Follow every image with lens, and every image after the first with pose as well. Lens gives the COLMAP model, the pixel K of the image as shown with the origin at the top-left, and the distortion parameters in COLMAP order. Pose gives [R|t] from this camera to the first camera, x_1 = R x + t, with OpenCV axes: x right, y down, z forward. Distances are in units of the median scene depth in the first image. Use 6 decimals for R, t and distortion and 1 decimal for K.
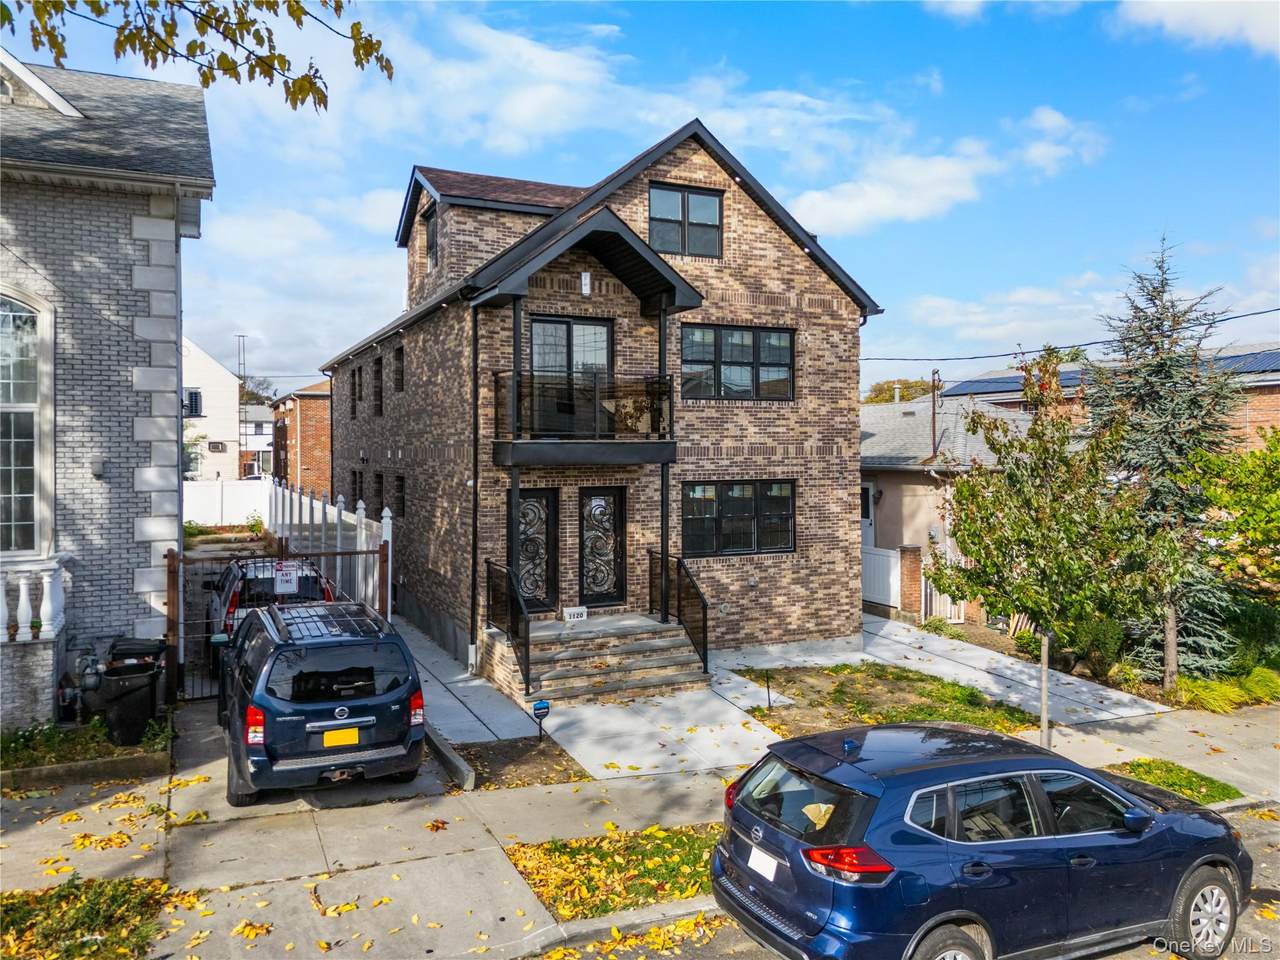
lens RADIAL K [[949.1, 0, 638.4], [0, 949.1, 477.7], [0, 0, 1]] dist [0.013022, -0.001558]
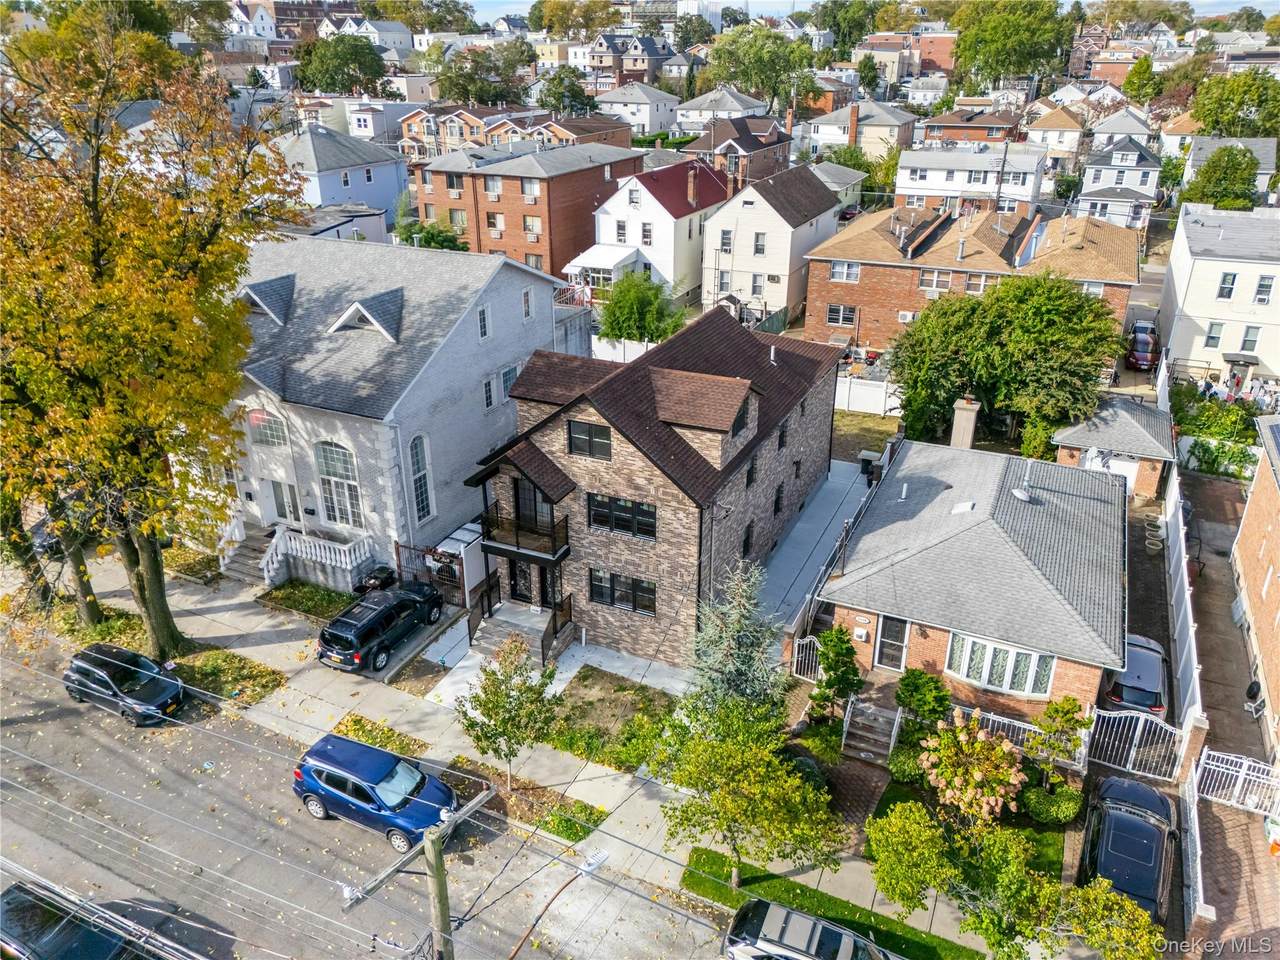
lens RADIAL K [[949.1, 0, 646.4], [0, 949.1, 478.7], [0, 0, 1]] dist [0.013022, -0.001558]
pose [[0.627799, 0.335274, -0.702467, 1.333551], [-0.008505, 0.905379, 0.424519, -0.922225], [0.778329, -0.260538, 0.571247, 0.048496]]
